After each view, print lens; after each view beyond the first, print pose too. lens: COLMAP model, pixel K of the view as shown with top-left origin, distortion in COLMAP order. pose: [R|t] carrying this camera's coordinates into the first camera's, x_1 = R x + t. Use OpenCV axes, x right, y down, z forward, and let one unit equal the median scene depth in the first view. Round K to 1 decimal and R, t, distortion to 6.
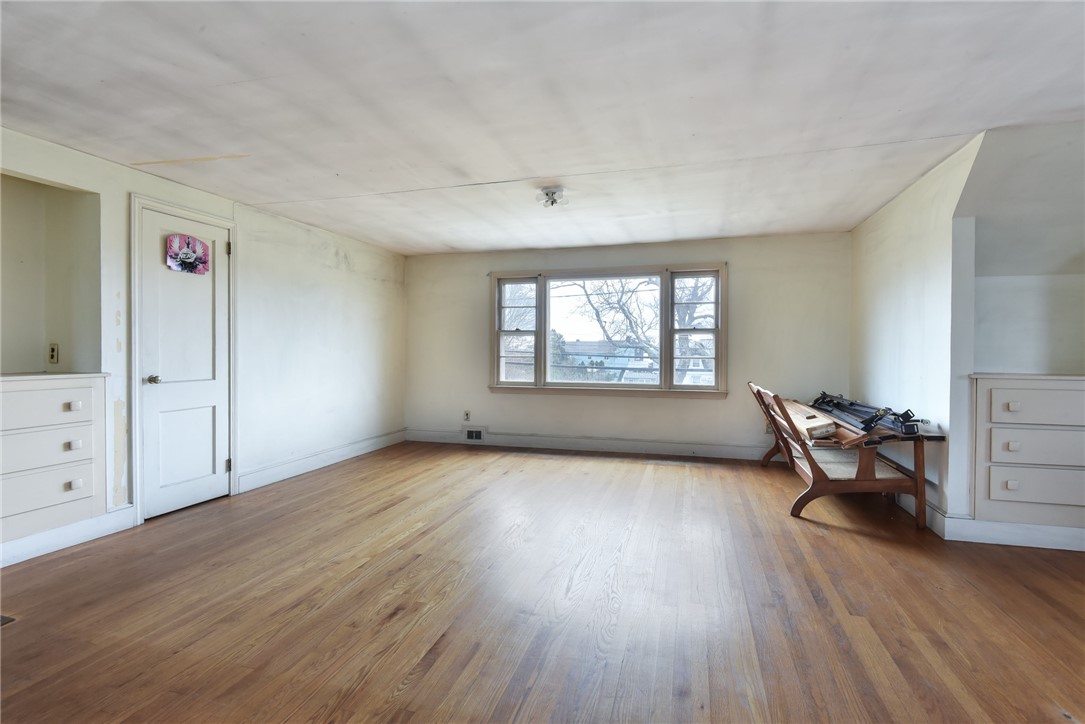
lens RADIAL K [[480.5, 0, 545.6], [0, 480.5, 355.2], [0, 0, 1]] dist [-0.000097, -0.000303]
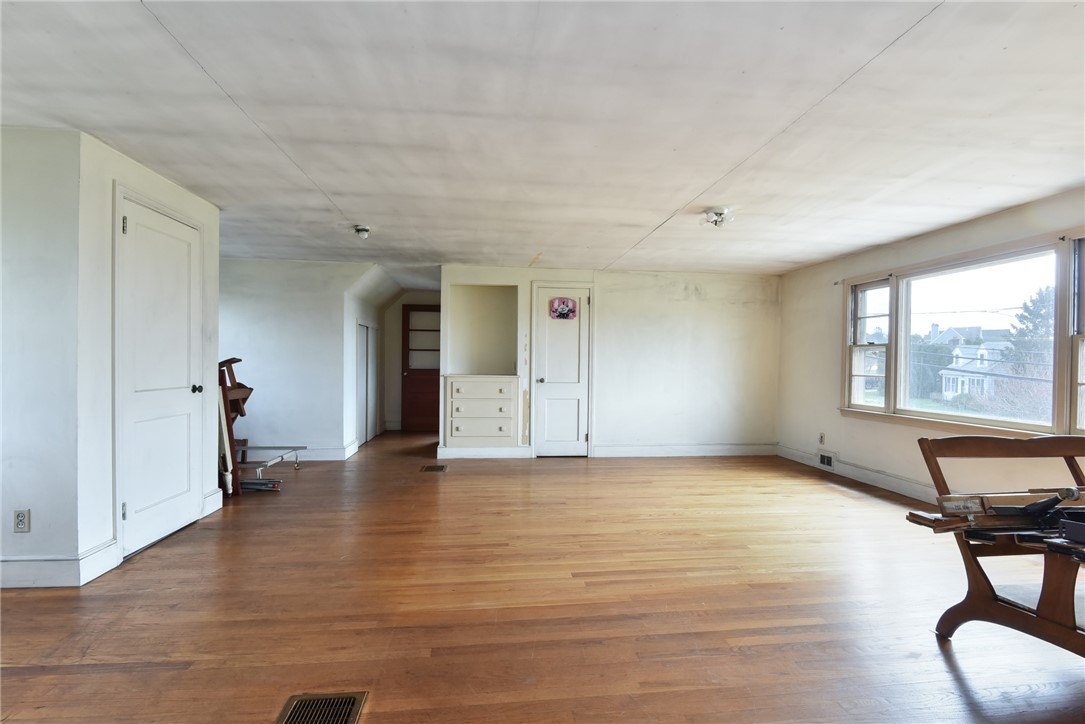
lens RADIAL K [[453.9, 0, 540.0], [0, 453.9, 368.2], [0, 0, 1]] dist [-0.000700, -0.000248]
pose [[0.434876, 0.012639, -0.900402, 0.630864], [-0.020979, 0.999772, 0.003901, -0.002313], [0.900246, 0.017193, 0.435042, 0.211829]]
